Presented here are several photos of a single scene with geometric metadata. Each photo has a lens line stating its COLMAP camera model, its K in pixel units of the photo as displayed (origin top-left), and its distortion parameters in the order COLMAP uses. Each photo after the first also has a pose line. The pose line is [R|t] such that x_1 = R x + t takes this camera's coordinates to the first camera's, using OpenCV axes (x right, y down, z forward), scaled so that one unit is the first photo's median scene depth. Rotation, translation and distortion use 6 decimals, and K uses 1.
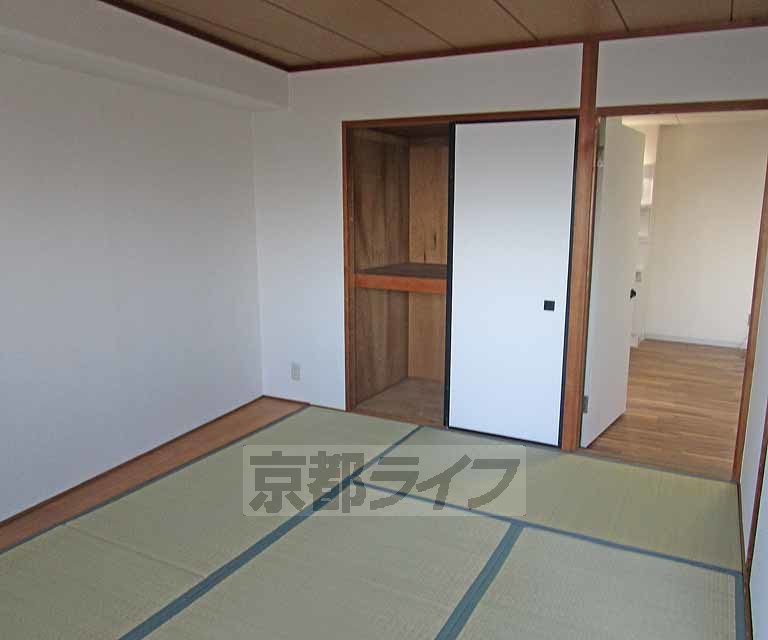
lens RADIAL K [[617.7, 0, 394.8], [0, 617.7, 321.5], [0, 0, 1]] dist [-0.000615, -0.003194]
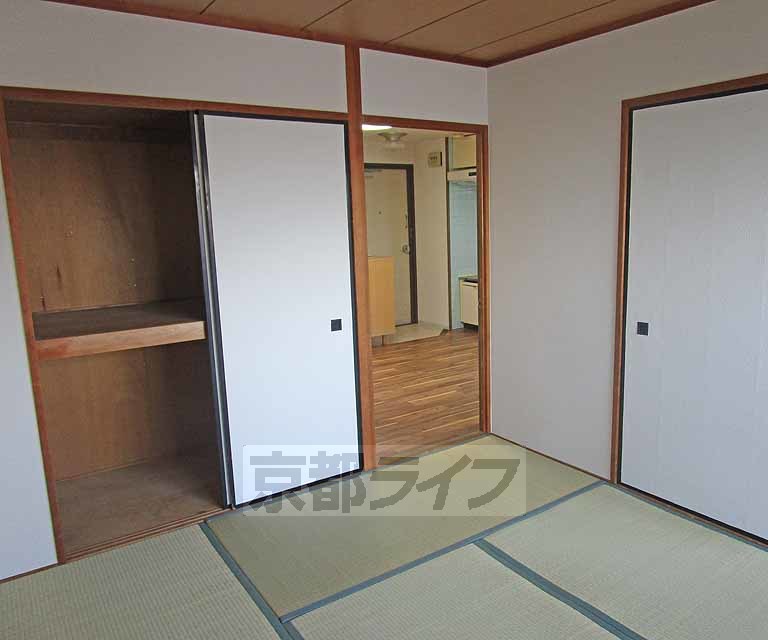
lens RADIAL K [[617.7, 0, 394.8], [0, 617.7, 321.5], [0, 0, 1]] dist [-0.000615, -0.003194]
pose [[0.476618, -0.168184, 0.862873, -0.505690], [0.200732, 0.976420, 0.079439, -0.087626], [-0.855887, 0.135345, 0.499139, 0.472920]]
